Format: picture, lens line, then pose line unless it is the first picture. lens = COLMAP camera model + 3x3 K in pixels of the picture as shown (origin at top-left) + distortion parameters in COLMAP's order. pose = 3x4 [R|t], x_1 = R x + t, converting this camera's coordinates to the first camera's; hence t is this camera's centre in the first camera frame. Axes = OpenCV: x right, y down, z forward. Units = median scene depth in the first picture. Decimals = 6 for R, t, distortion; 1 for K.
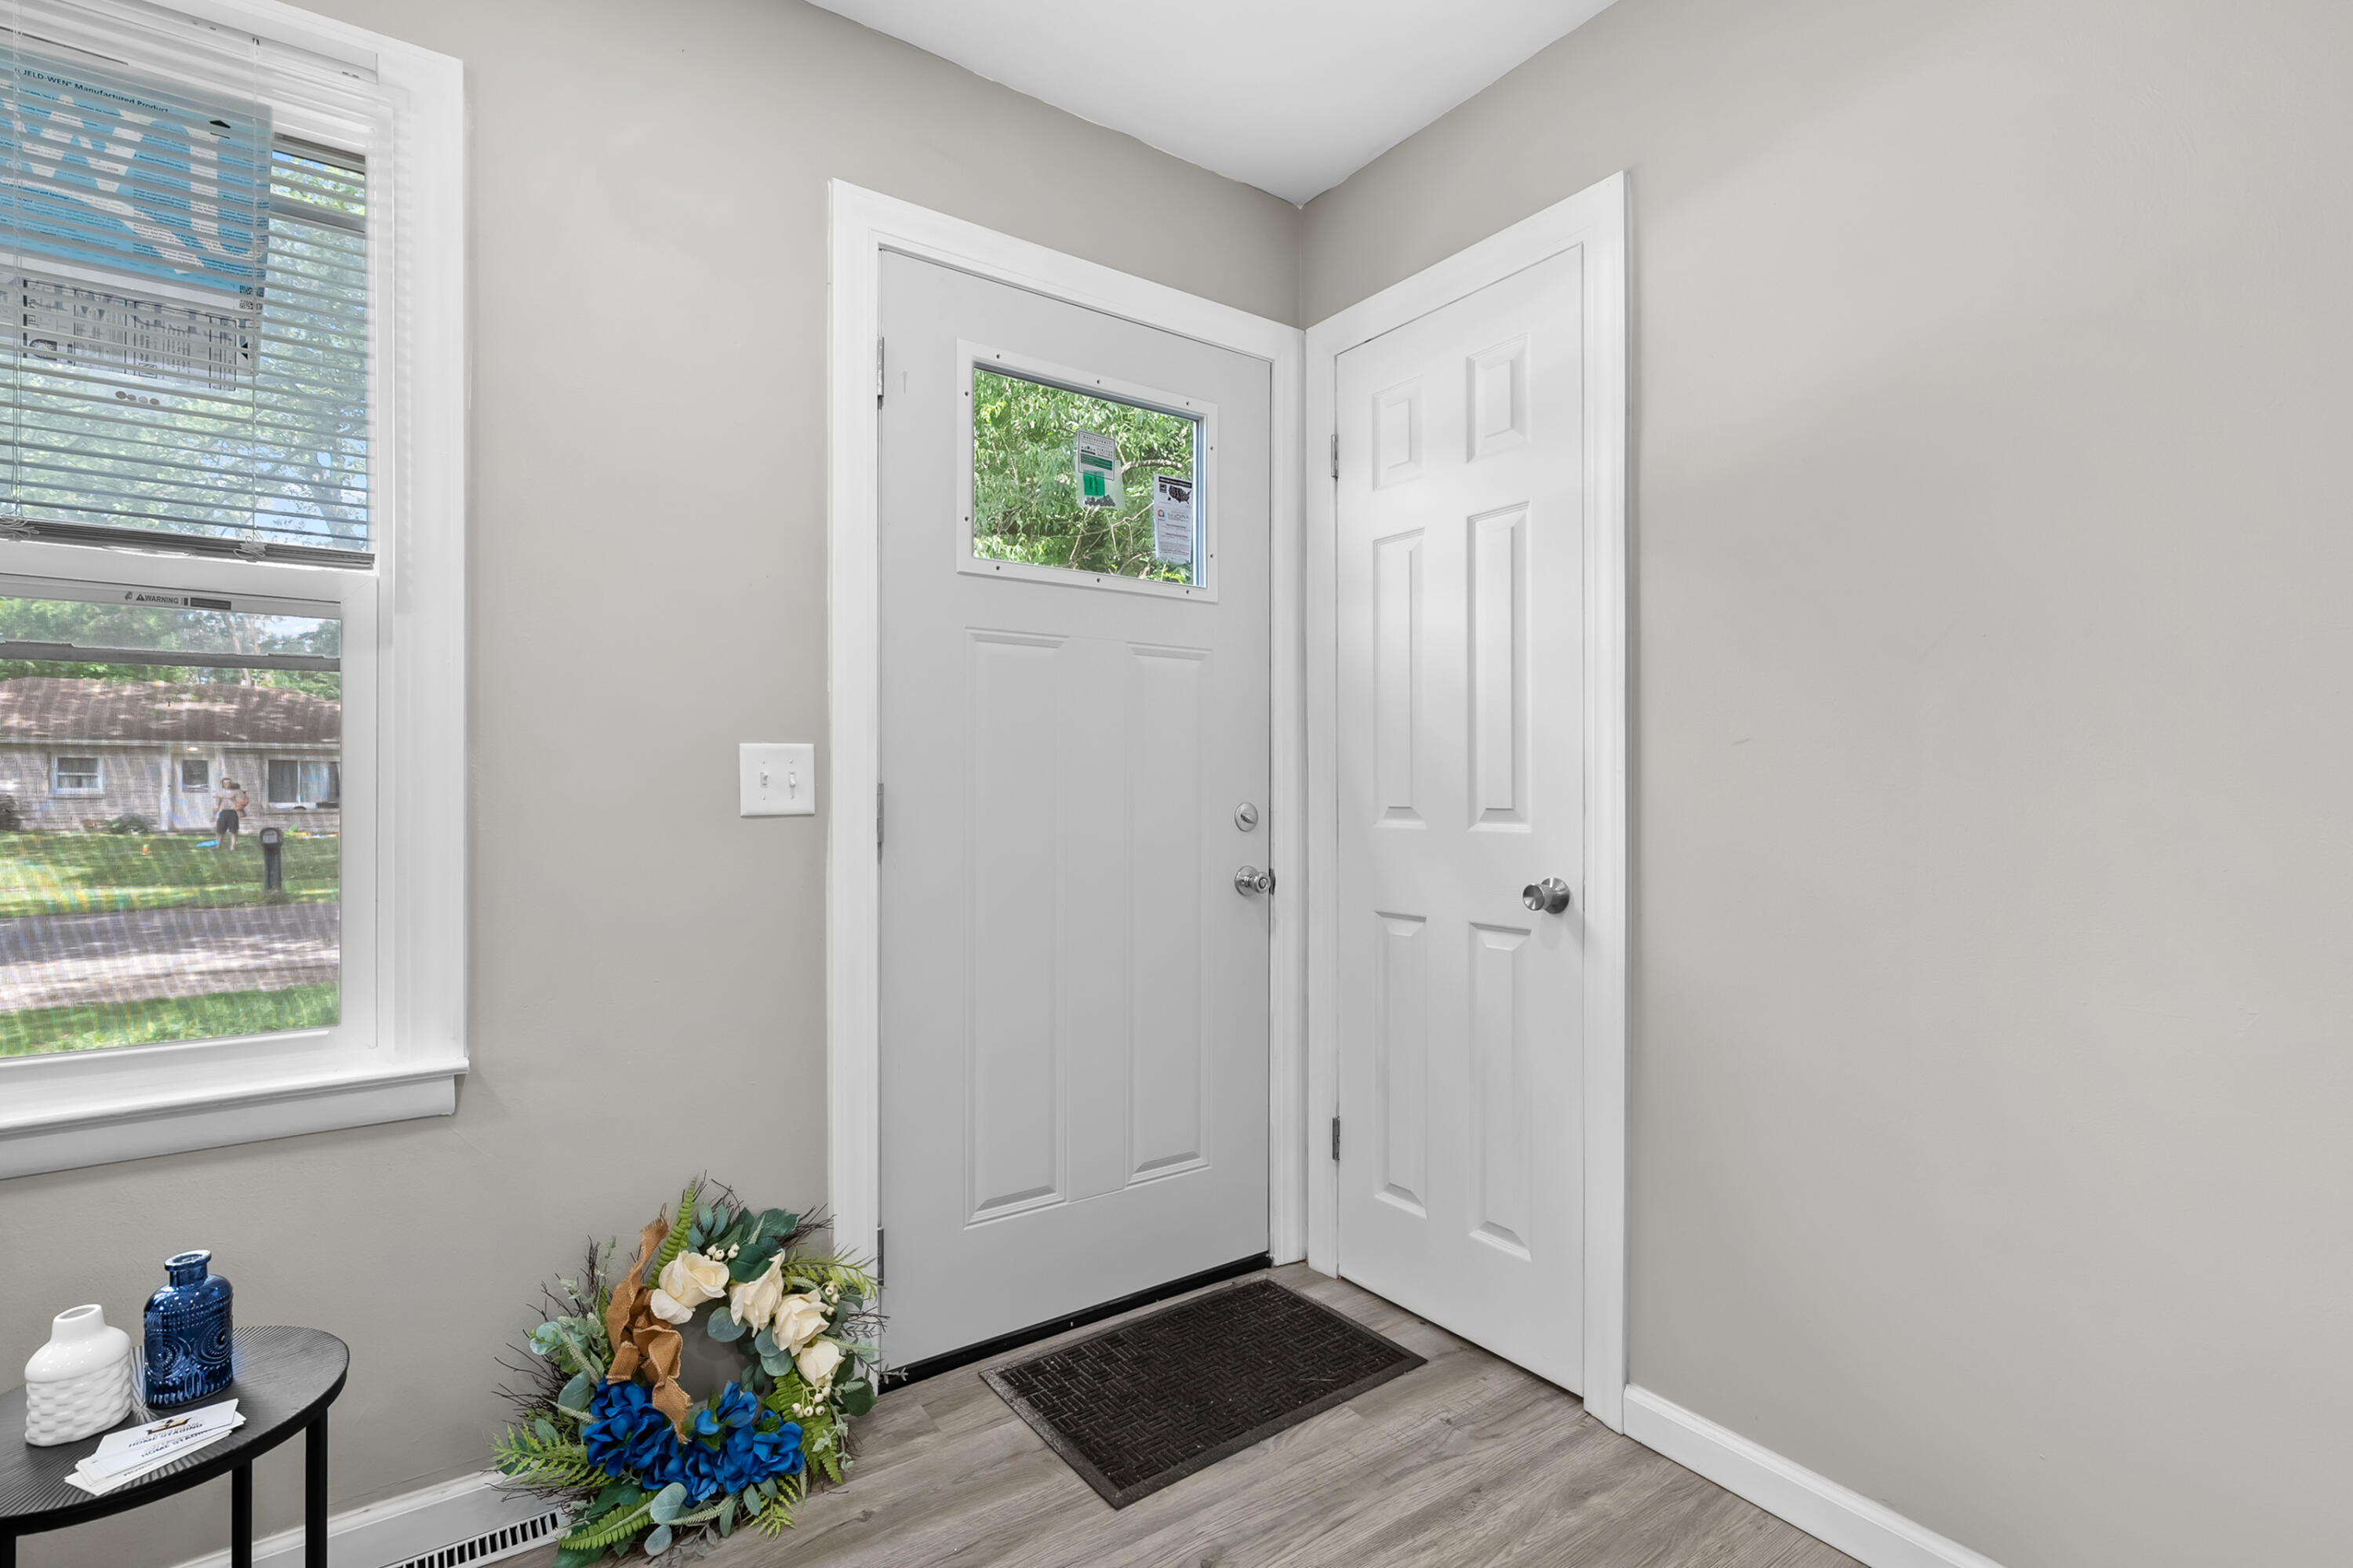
lens RADIAL K [[1061.9, 0, 1177.8], [0, 1061.9, 794.5], [0, 0, 1]] dist [-0.012407, -0.000284]
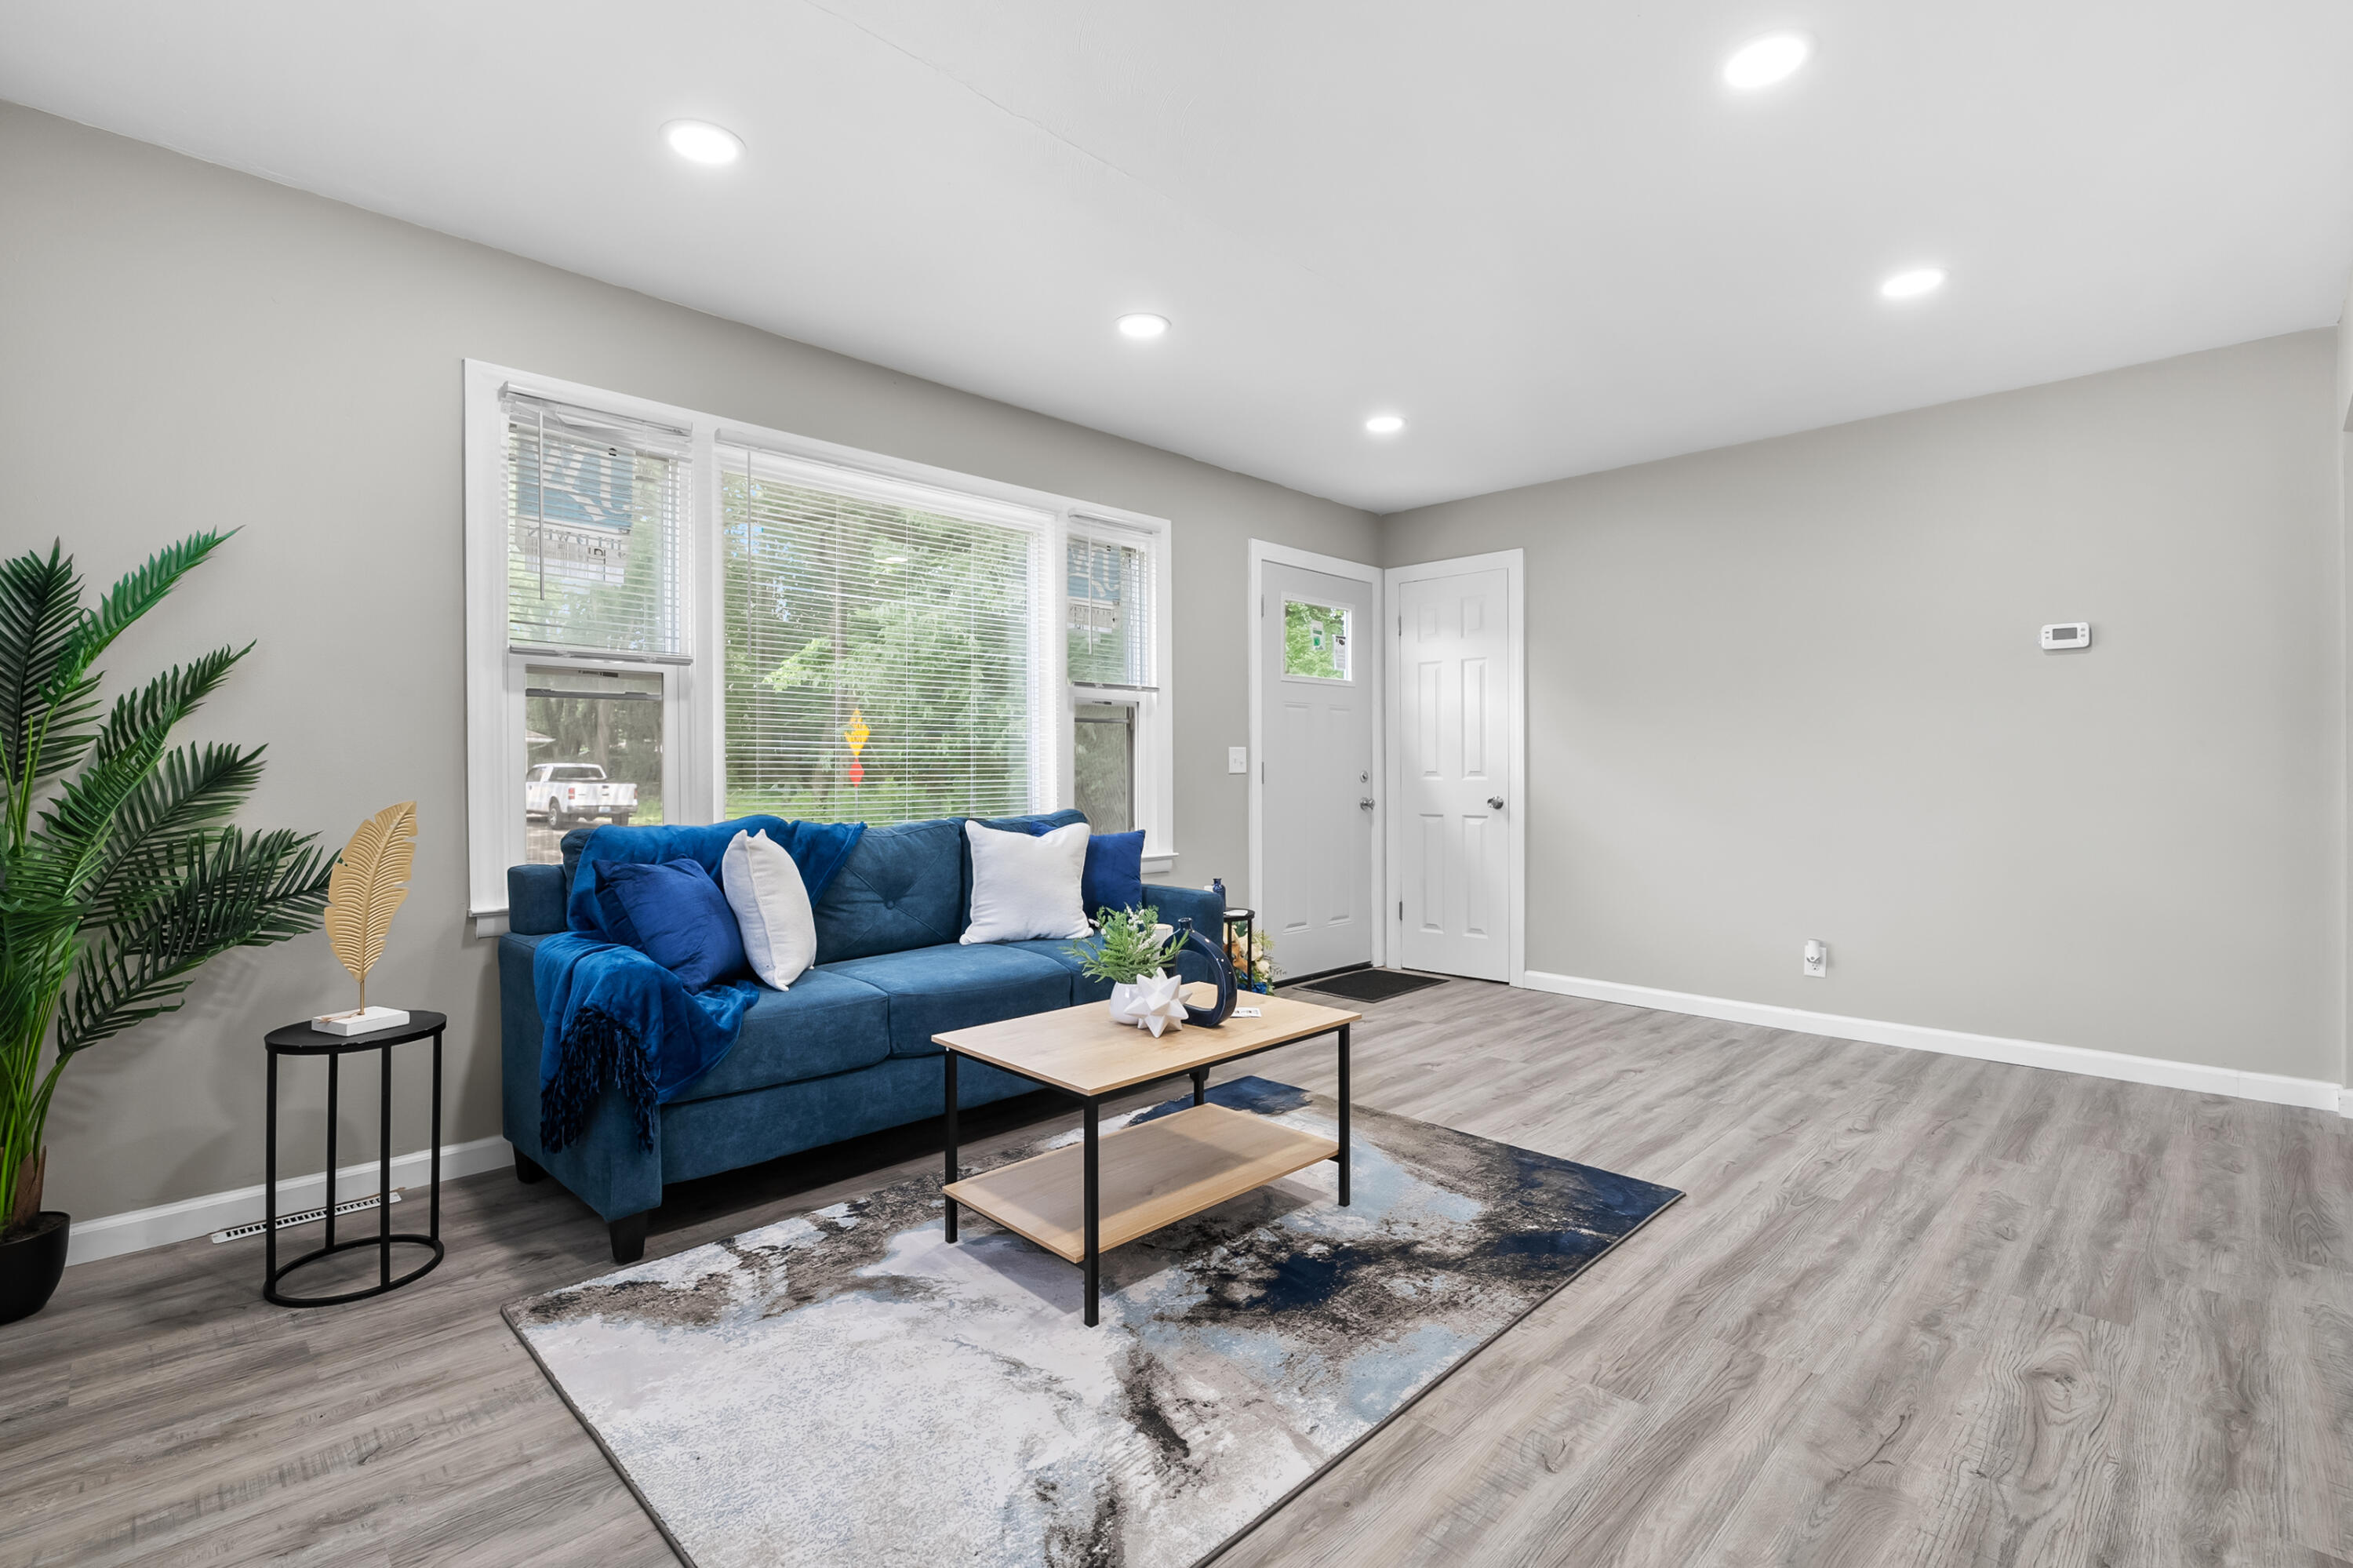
lens RADIAL K [[1055.3, 0, 1178.8], [0, 1055.3, 766.3], [0, 0, 1]] dist [-0.000092, 0.000164]
pose [[0.983718, -0.000426, 0.179716, -1.029089], [0.001741, 0.999973, -0.007157, 0.020508], [-0.179709, 0.007354, 0.983692, -1.676694]]
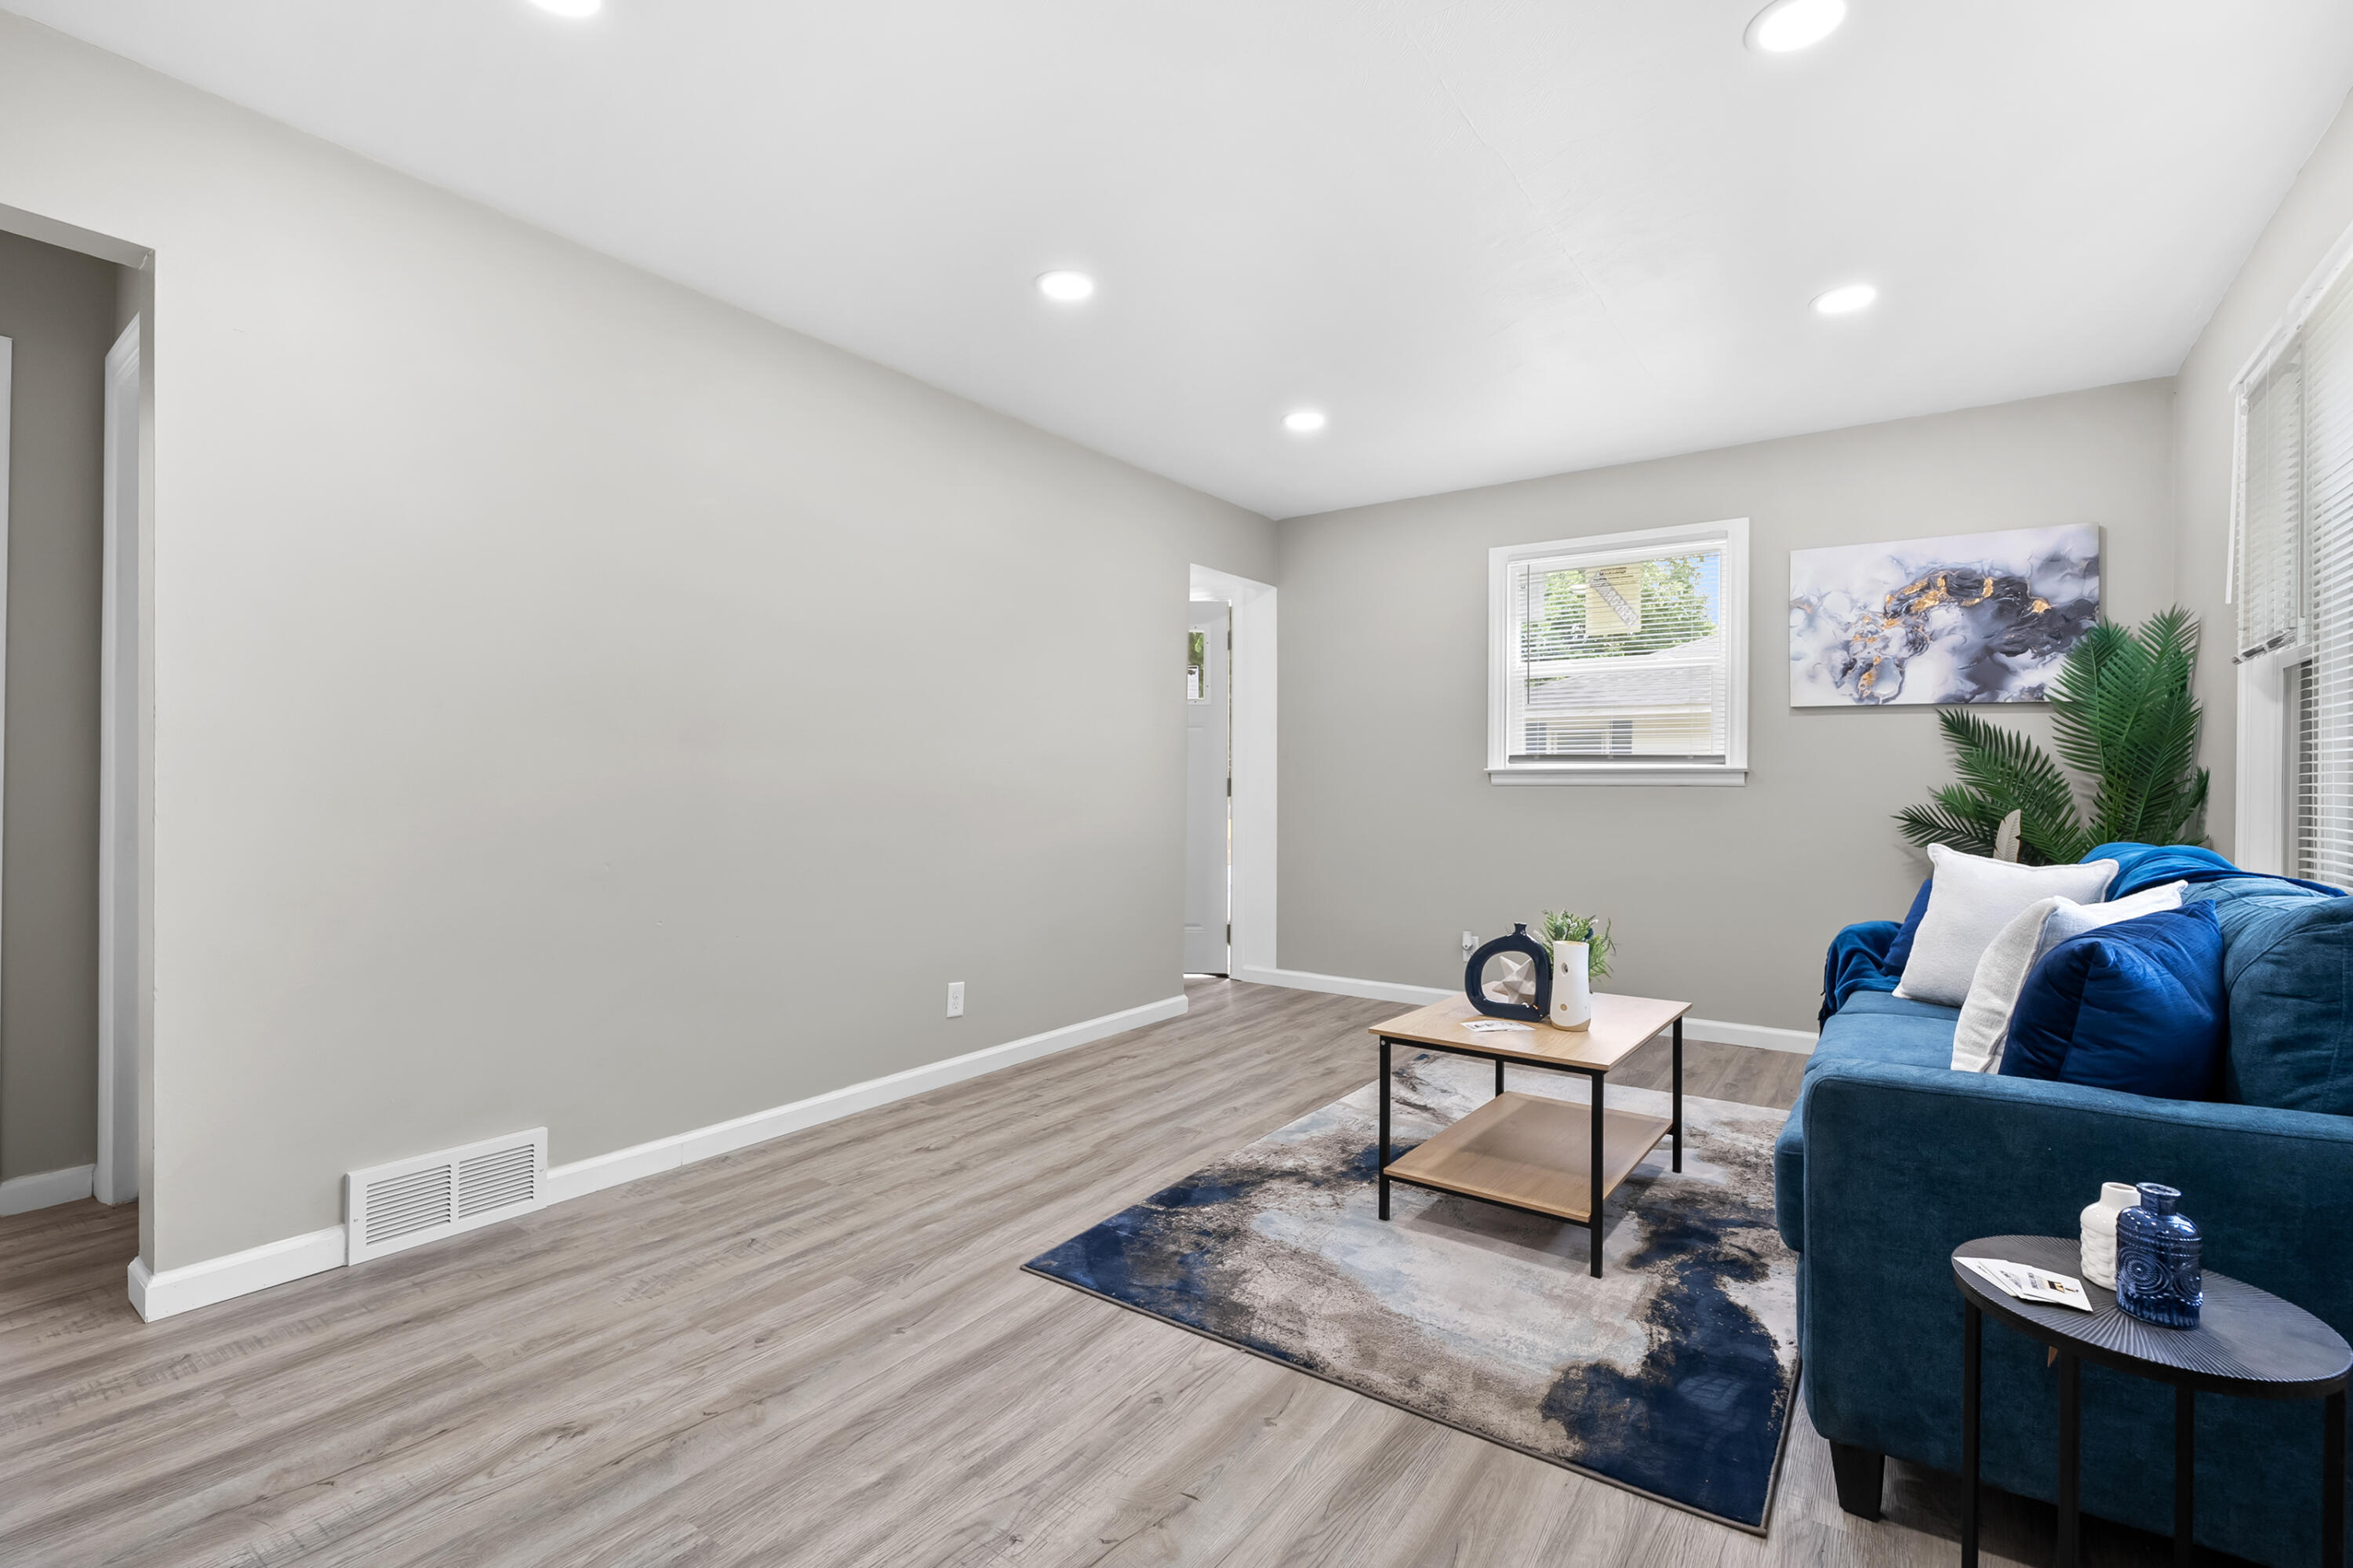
lens RADIAL K [[1061.9, 0, 1177.8], [0, 1061.9, 794.5], [0, 0, 1]] dist [-0.012407, -0.000284]
pose [[-0.940922, -0.004435, -0.338595, 0.192730], [-0.006430, 0.999968, 0.004772, 0.022570], [0.338563, 0.006668, -0.940920, 0.930501]]
